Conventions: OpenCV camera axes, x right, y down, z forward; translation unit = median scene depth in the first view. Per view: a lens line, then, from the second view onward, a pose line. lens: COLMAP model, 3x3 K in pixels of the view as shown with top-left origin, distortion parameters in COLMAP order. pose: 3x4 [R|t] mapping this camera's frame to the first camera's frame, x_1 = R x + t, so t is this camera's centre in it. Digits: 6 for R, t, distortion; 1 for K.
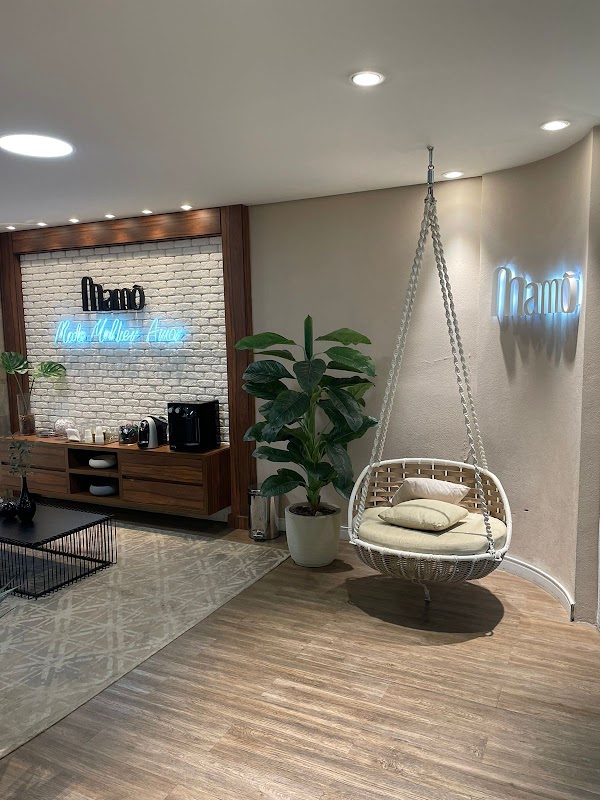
lens RADIAL K [[599.1, 0, 303.3], [0, 599.1, 402.4], [0, 0, 1]] dist [0.092680, -0.121164]
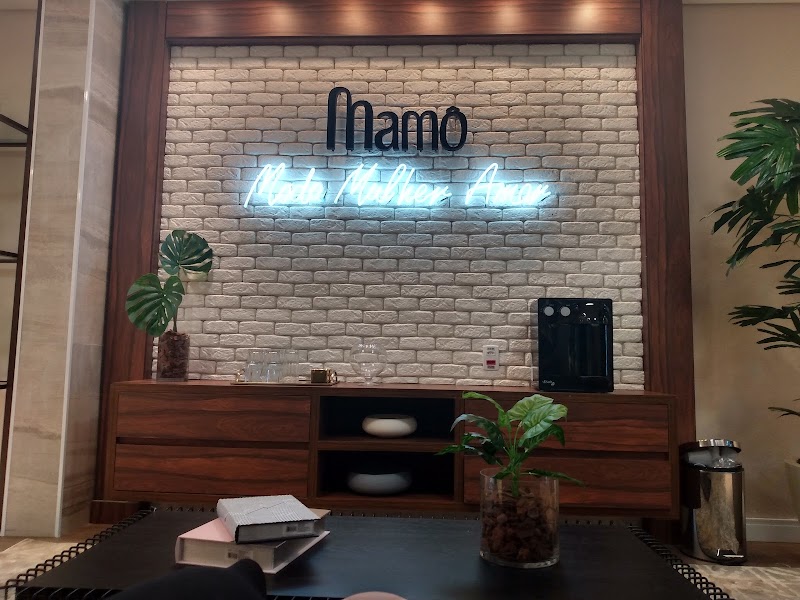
lens RADIAL K [[599.1, 0, 400.0], [0, 599.1, 300.0], [0, 0, 1]] dist [0.092680, -0.121164]
pose [[0.921058, 0.071505, 0.382805, -0.545196], [0.007451, 0.979582, -0.200906, 0.101862], [-0.389355, 0.187899, 0.901719, 0.555391]]
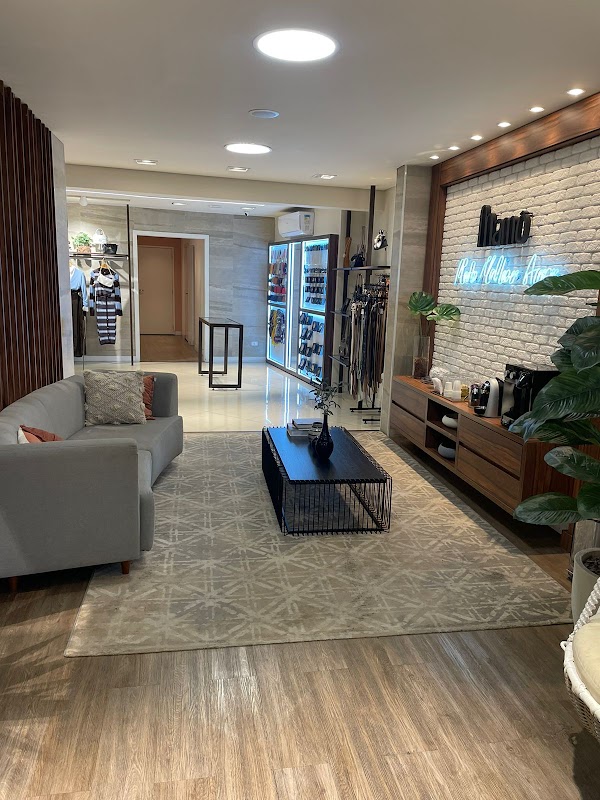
lens RADIAL K [[599.1, 0, 303.3], [0, 599.1, 402.4], [0, 0, 1]] dist [0.092680, -0.121164]
pose [[0.597830, 0.194765, -0.777603, 0.223262], [-0.131329, 0.980725, 0.144674, -0.027355], [0.790792, 0.015631, 0.611885, 0.301201]]
